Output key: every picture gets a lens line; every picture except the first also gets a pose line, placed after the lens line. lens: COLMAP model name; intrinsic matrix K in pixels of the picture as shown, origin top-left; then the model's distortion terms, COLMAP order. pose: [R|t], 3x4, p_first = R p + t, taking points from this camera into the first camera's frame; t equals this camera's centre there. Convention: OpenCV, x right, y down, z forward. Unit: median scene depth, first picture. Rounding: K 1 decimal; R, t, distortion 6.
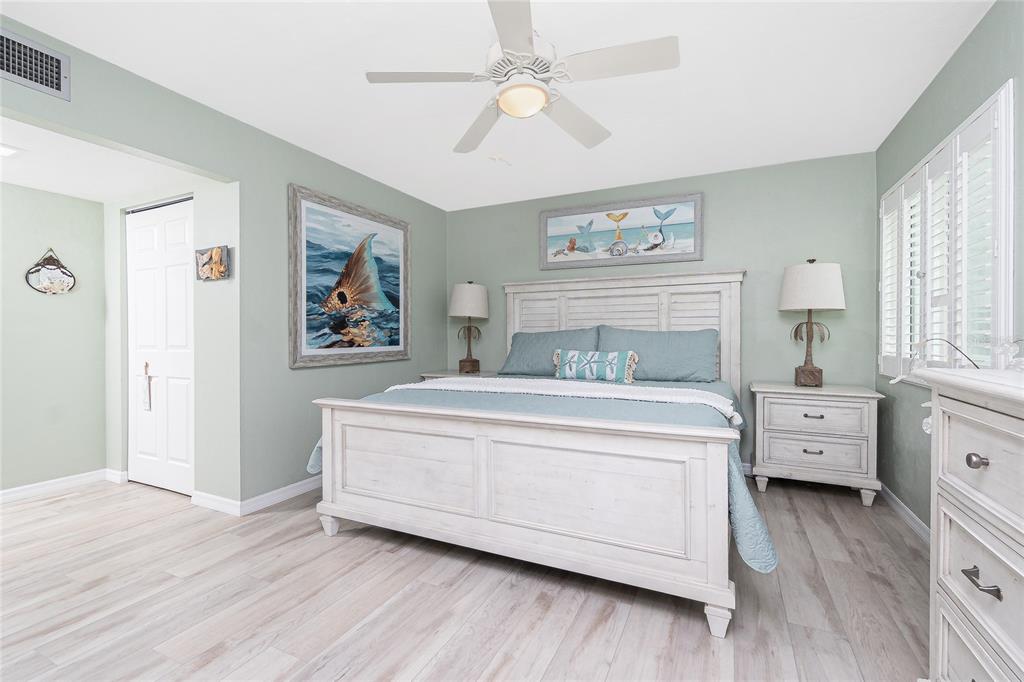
lens RADIAL K [[444.5, 0, 512.0], [0, 444.5, 341.0], [0, 0, 1]] dist [0.002005, 0.000307]
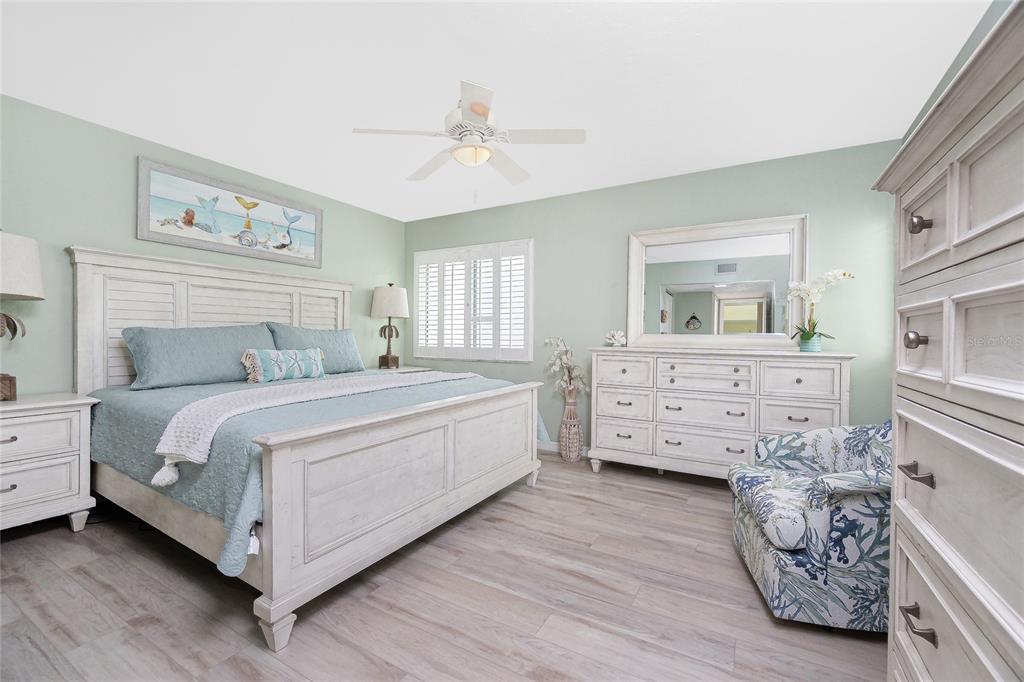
lens RADIAL K [[450.1, 0, 501.4], [0, 450.1, 336.2], [0, 0, 1]] dist [0.001585, 0.000288]
pose [[0.087527, 0.003383, 0.996156, -0.670461], [0.012443, 0.999913, -0.004489, 0.004901], [-0.996084, 0.012788, 0.087477, 0.418920]]
